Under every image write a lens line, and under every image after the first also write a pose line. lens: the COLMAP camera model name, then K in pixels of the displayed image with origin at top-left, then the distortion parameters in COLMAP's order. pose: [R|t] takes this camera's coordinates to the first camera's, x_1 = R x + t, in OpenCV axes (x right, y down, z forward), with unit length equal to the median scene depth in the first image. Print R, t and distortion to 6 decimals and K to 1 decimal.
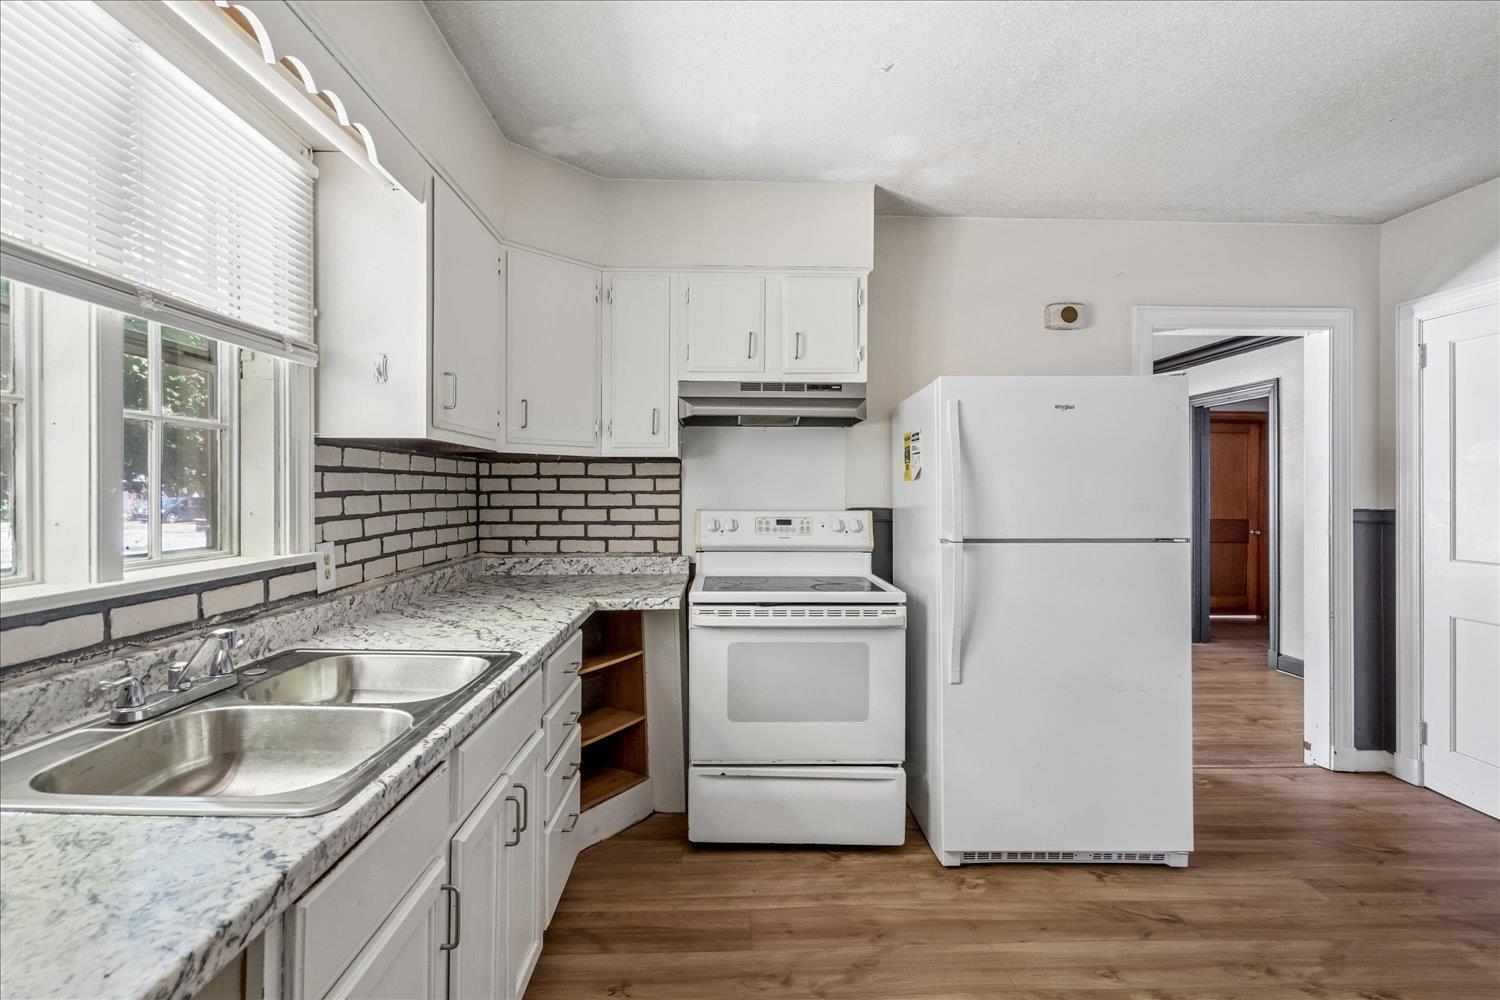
lens RADIAL K [[677.6, 0, 702.7], [0, 677.6, 491.6], [0, 0, 1]] dist [-0.001866, 0.000128]
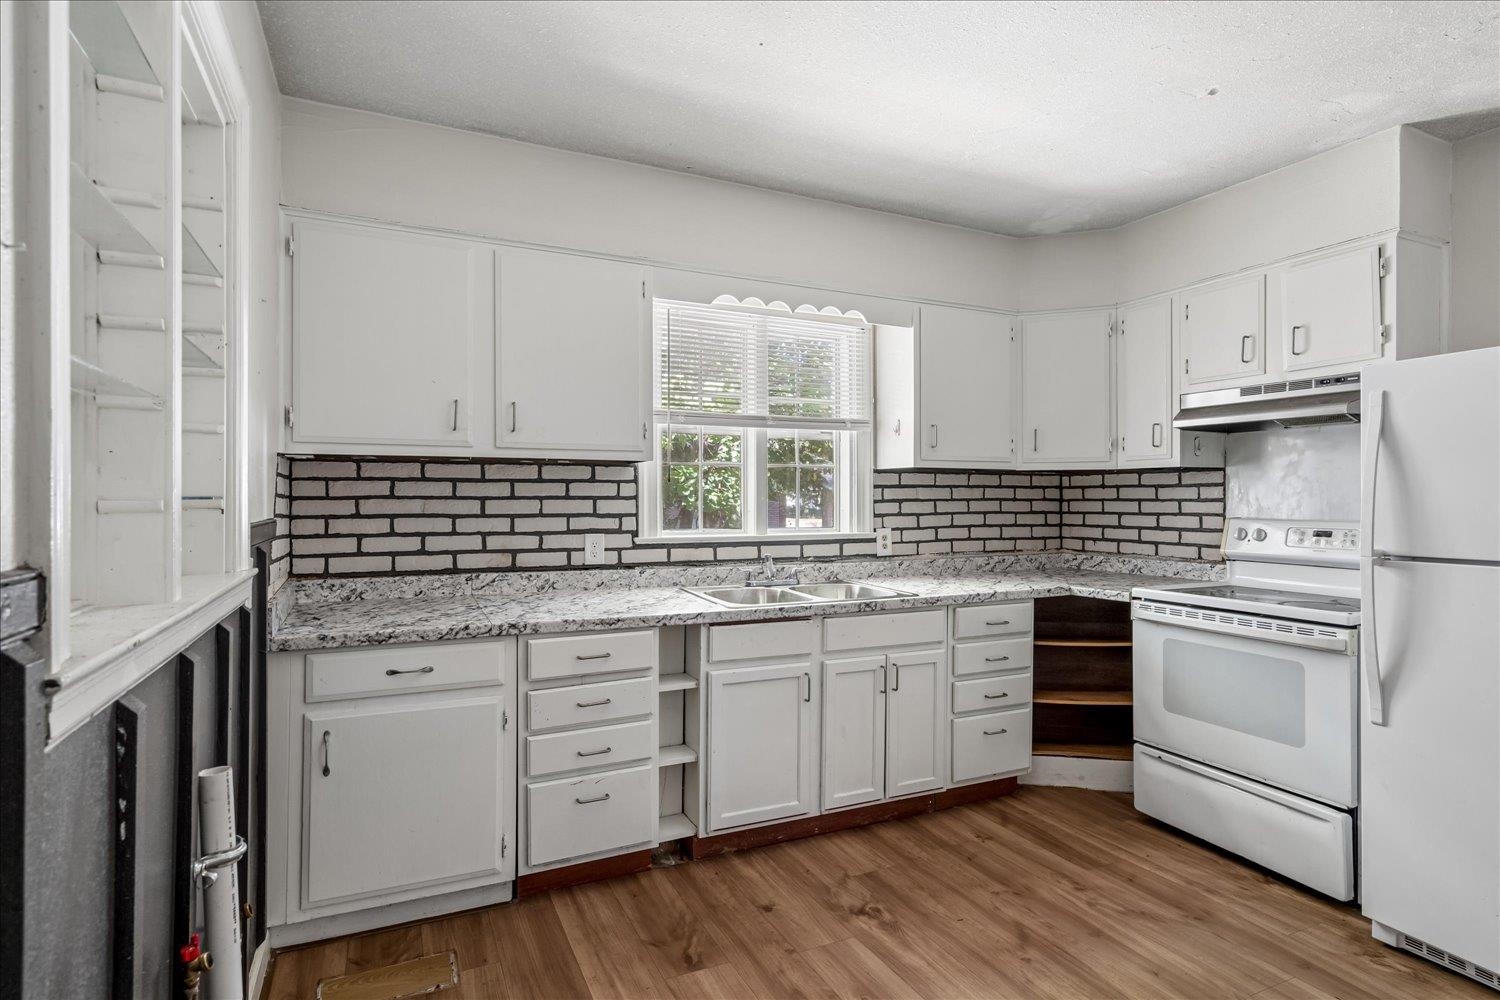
lens RADIAL K [[678.3, 0, 747.9], [0, 678.3, 493.3], [0, 0, 1]] dist [-0.003670, 0.000491]
pose [[0.436105, -0.008844, -0.899852, 0.630736], [-0.000891, 0.999947, -0.010260, 0.002114], [0.899895, 0.005276, 0.436074, -0.067227]]
